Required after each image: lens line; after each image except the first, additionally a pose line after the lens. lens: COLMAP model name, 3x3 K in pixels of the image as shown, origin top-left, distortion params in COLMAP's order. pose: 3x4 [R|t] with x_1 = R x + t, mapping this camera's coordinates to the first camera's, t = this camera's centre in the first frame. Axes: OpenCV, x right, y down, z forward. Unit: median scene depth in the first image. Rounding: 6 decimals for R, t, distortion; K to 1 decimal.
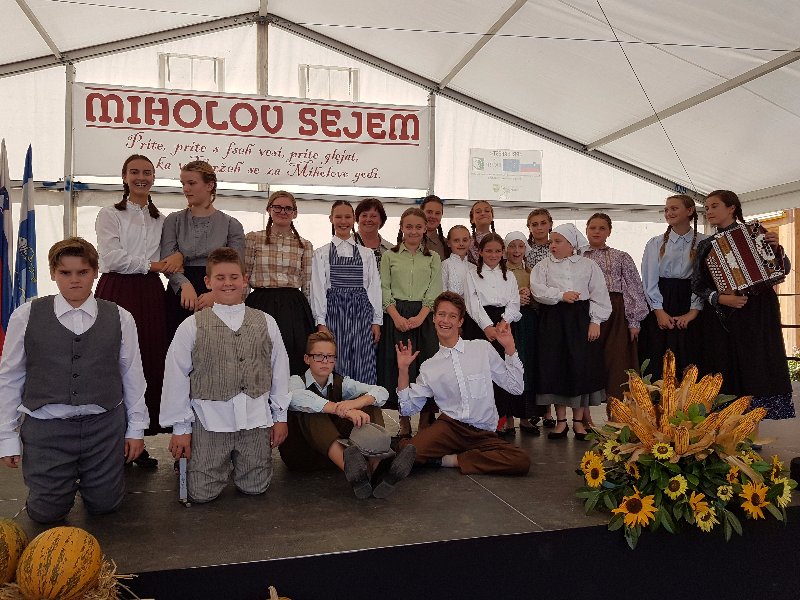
lens RADIAL K [[640.2, 0, 406.8], [0, 640.2, 306.3], [0, 0, 1]] dist [0.130433, -0.191598]
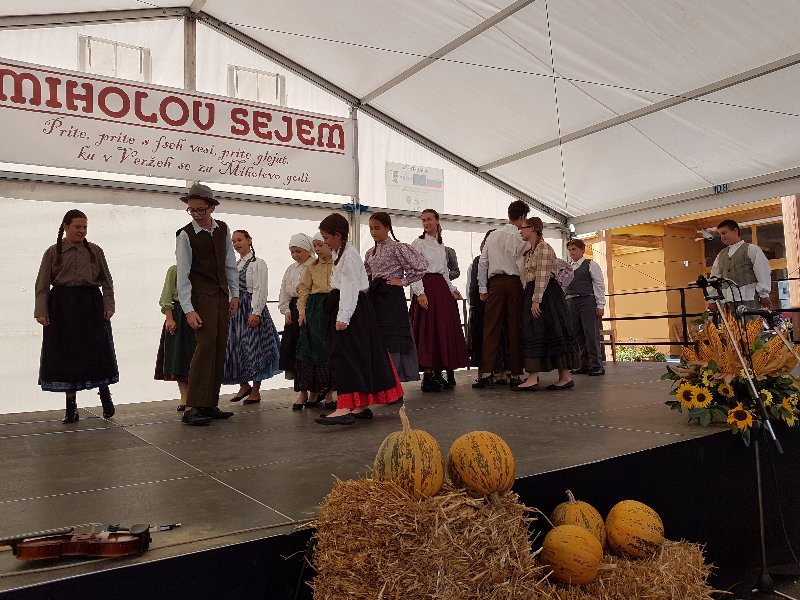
lens RADIAL K [[640.2, 0, 418.2], [0, 640.2, 293.3], [0, 0, 1]] dist [0.130433, -0.191598]
pose [[0.933697, -0.009246, 0.357945, -0.255581], [0.031587, 0.997896, -0.056620, 0.040436], [-0.356669, 0.064173, 0.932024, -0.003347]]
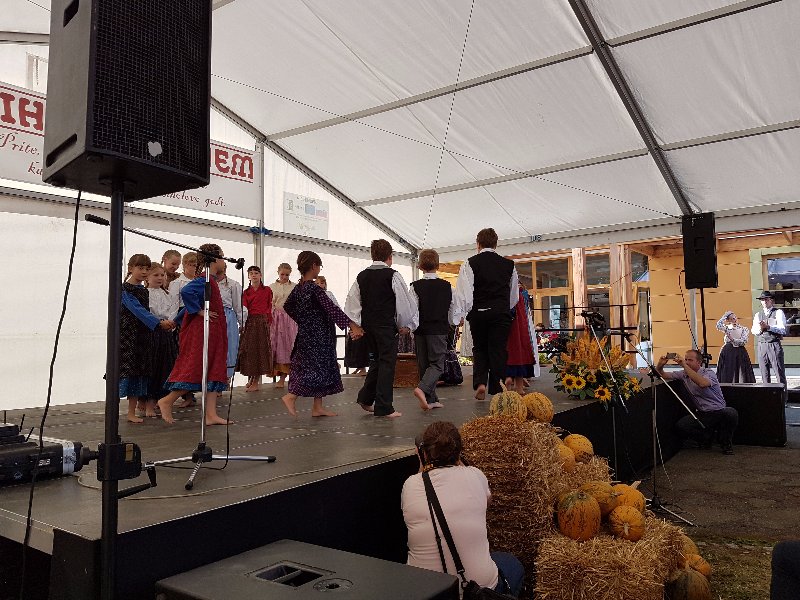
lens RADIAL K [[640.2, 0, 419.8], [0, 640.2, 299.1], [0, 0, 1]] dist [0.130433, -0.191598]
pose [[0.754490, 0.027380, 0.655741, -0.544294], [0.014473, 0.998192, -0.058331, 0.038611], [-0.656152, 0.053501, 0.752729, -0.088565]]
